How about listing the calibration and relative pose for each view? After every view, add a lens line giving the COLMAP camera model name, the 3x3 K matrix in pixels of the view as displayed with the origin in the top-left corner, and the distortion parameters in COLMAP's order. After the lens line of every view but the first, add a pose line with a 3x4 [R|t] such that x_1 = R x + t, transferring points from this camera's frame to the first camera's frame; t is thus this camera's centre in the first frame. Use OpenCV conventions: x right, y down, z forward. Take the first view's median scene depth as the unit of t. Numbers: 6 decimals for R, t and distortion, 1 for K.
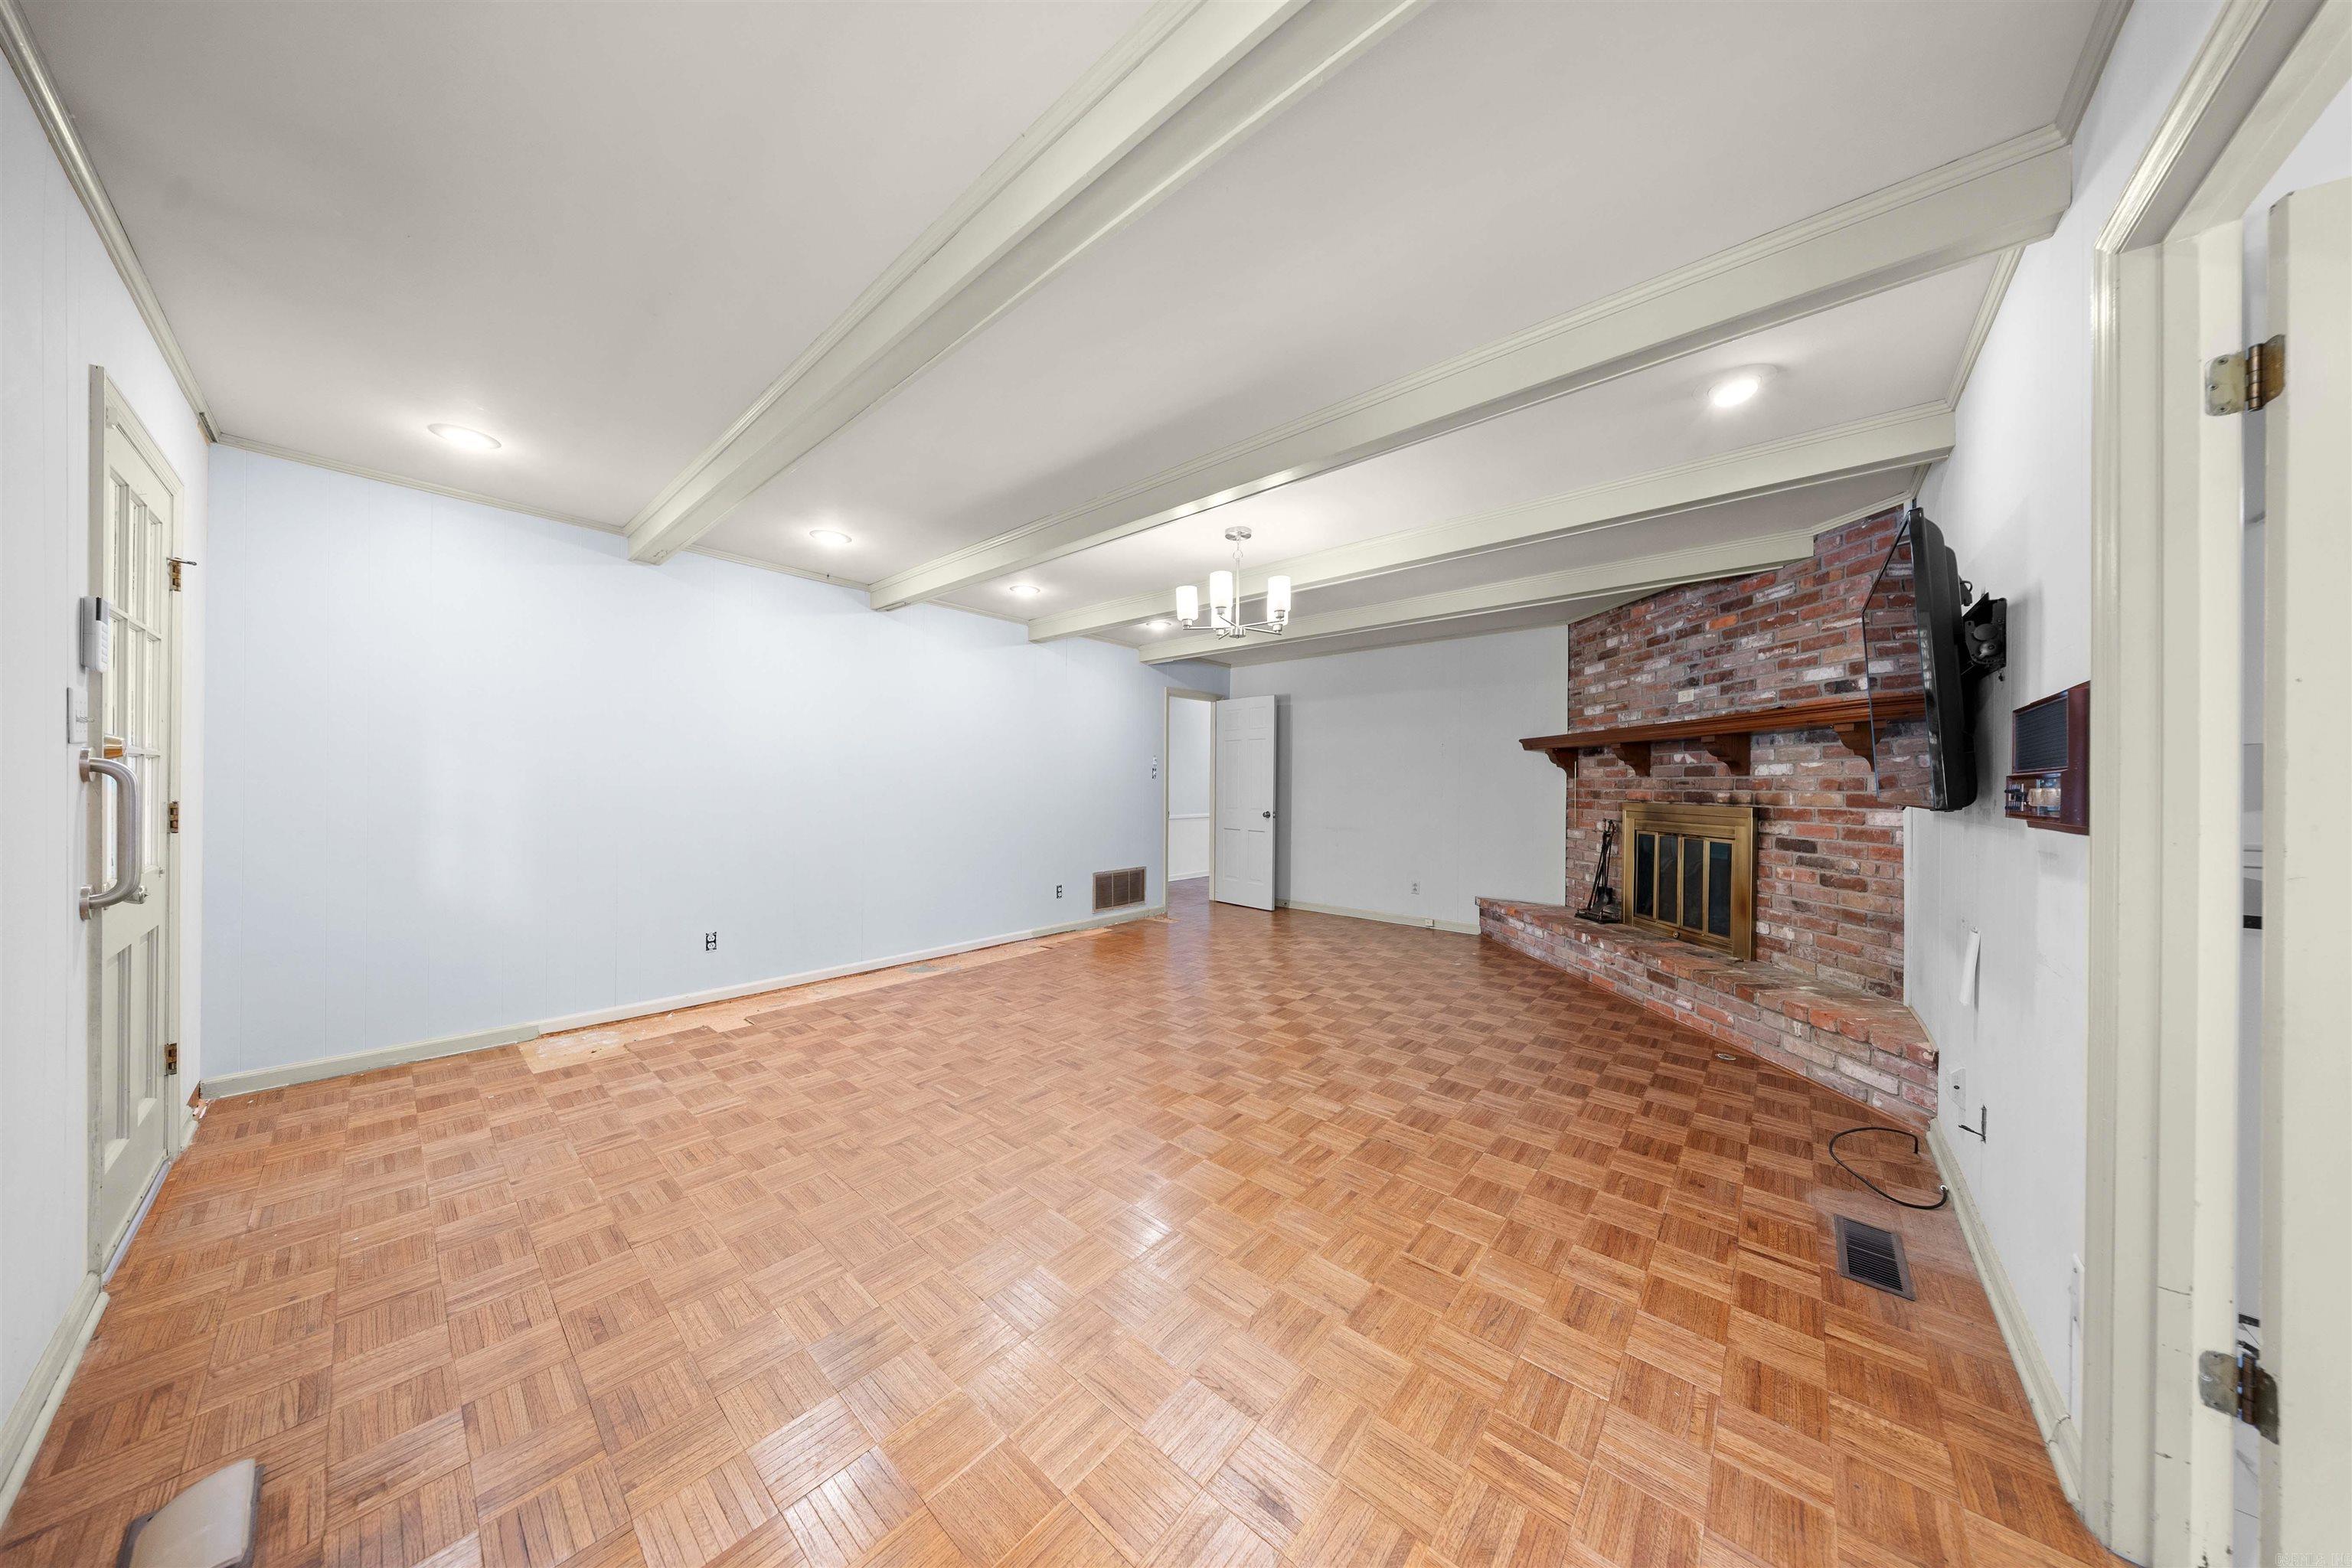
lens RADIAL K [[707.0, 0, 1186.9], [0, 707.0, 791.9], [0, 0, 1]] dist [-0.001475, -0.000458]
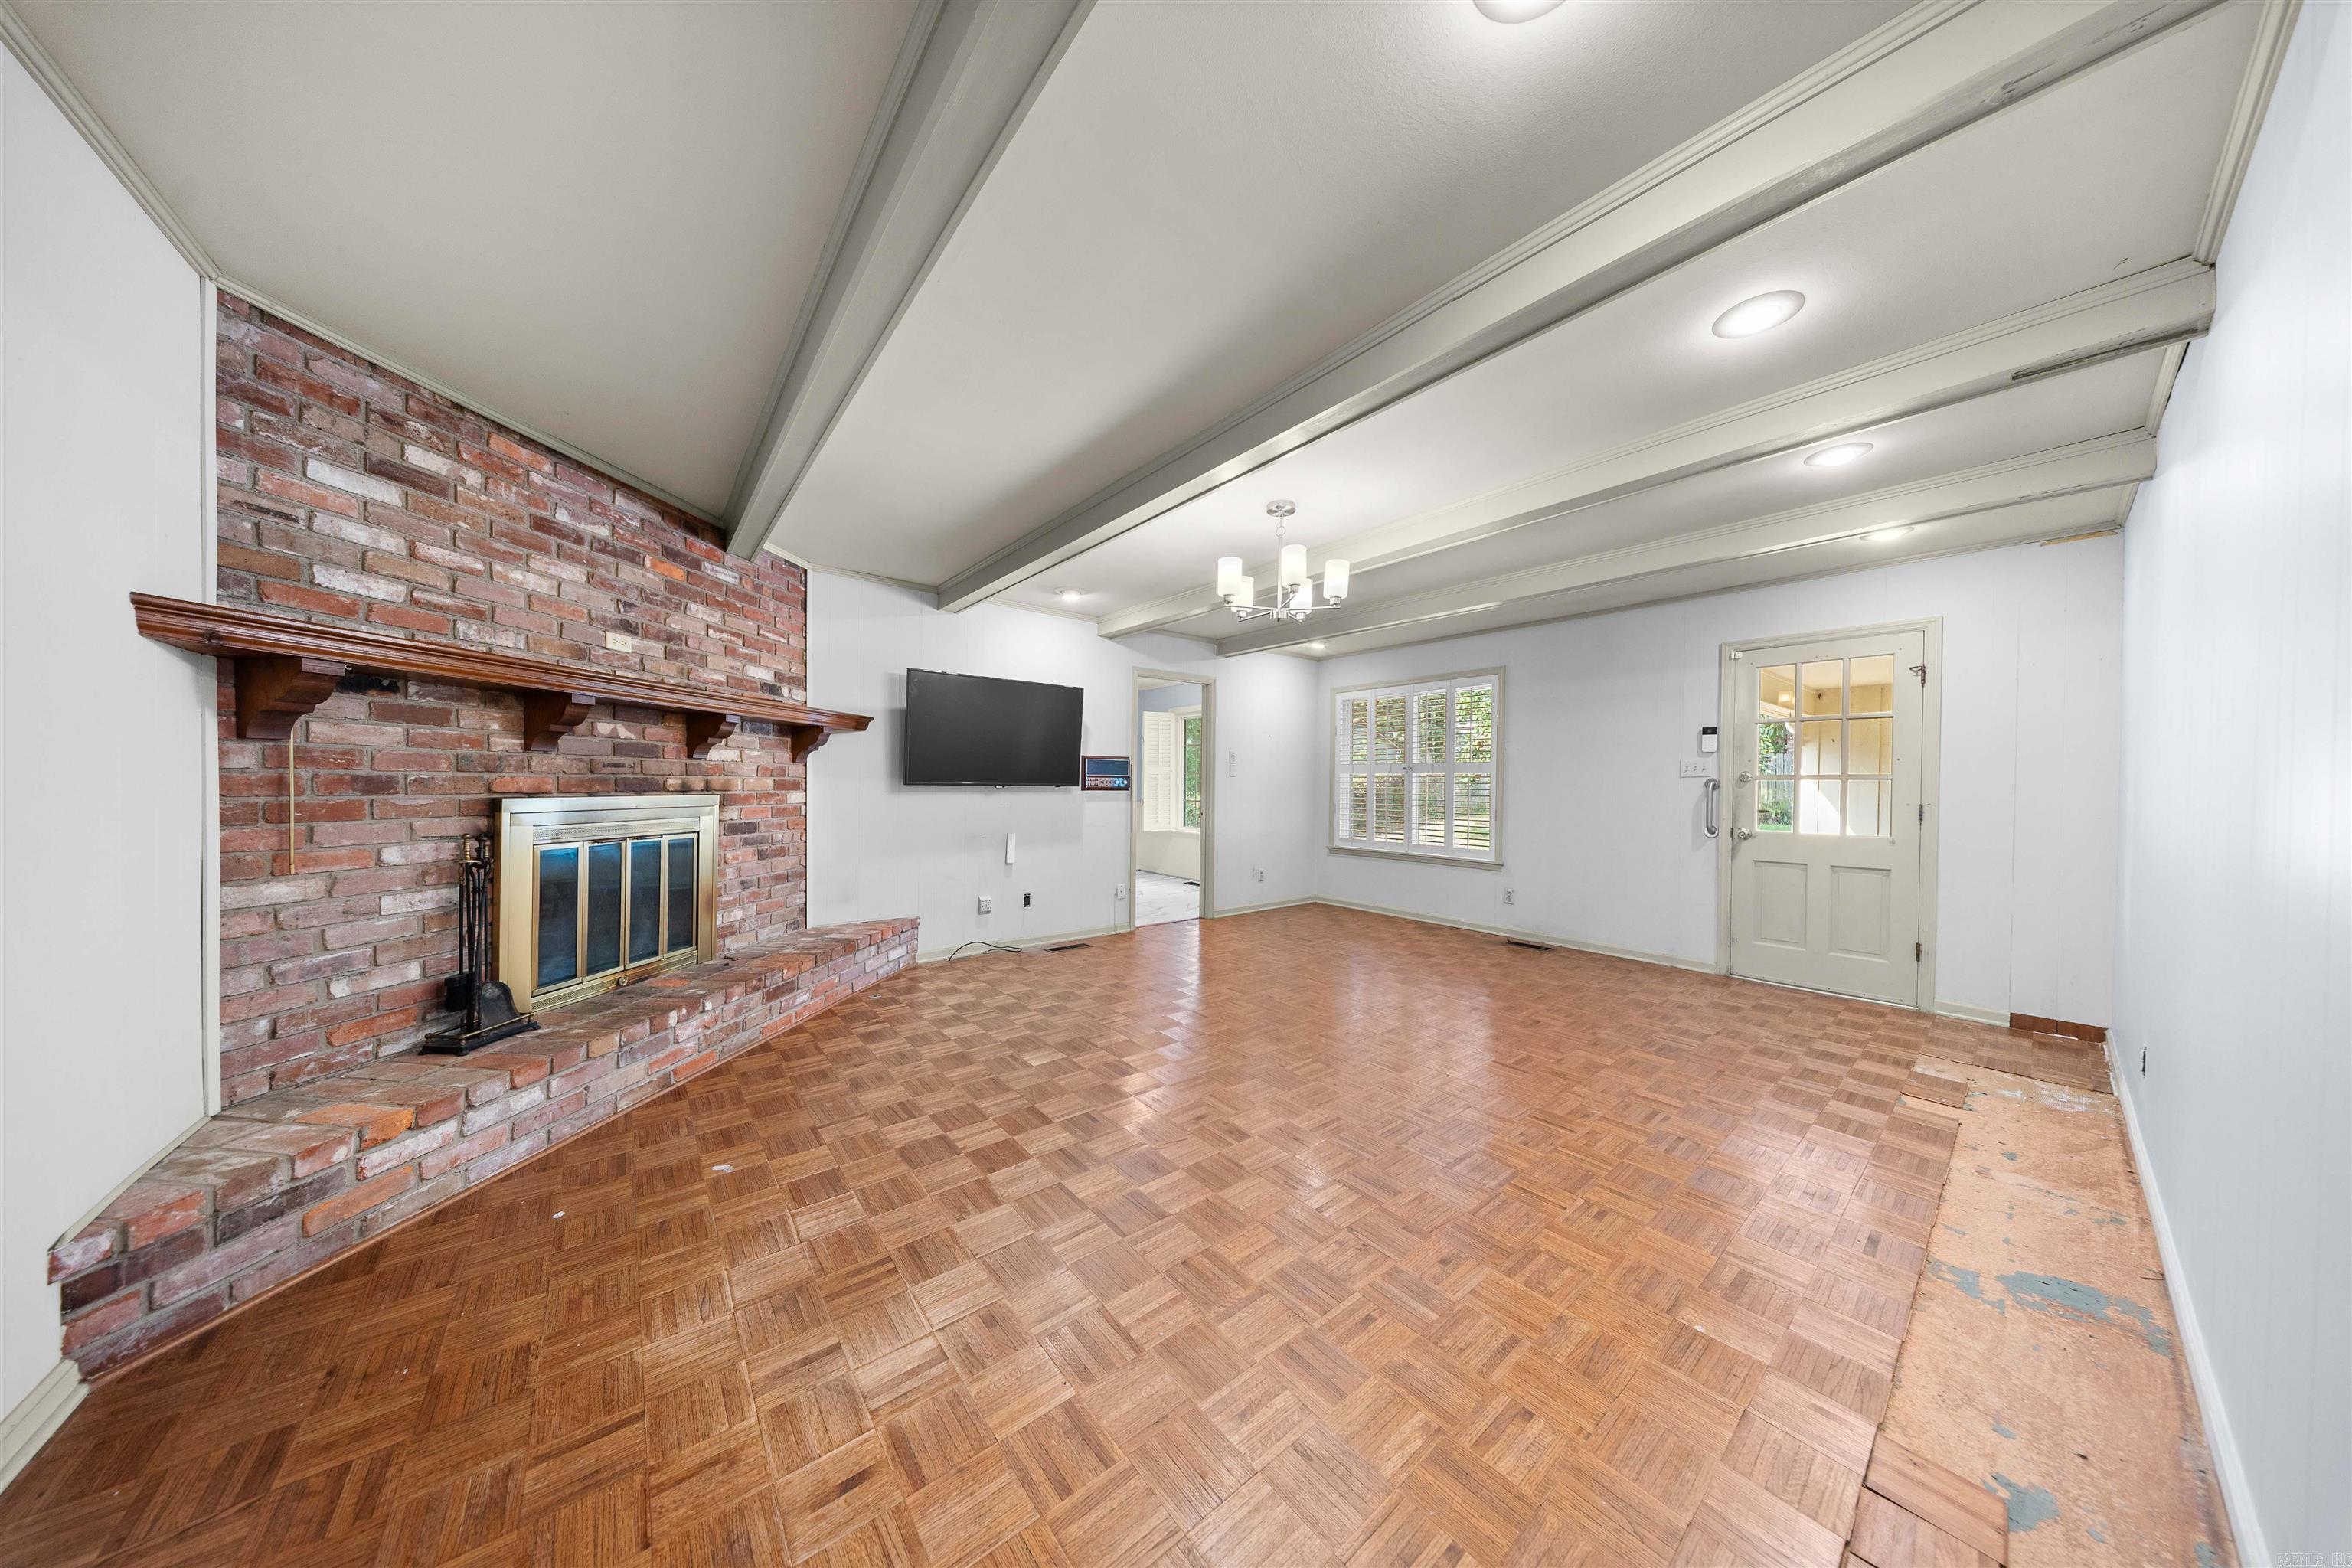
lens RADIAL K [[707.0, 0, 1183.6], [0, 707.0, 784.7], [0, 0, 1]] dist [-0.001475, -0.000458]
pose [[-0.984249, -0.017171, 0.175949, 0.024166], [-0.015052, 0.999797, 0.013374, -0.011640], [-0.176143, 0.010515, -0.984308, 1.656746]]
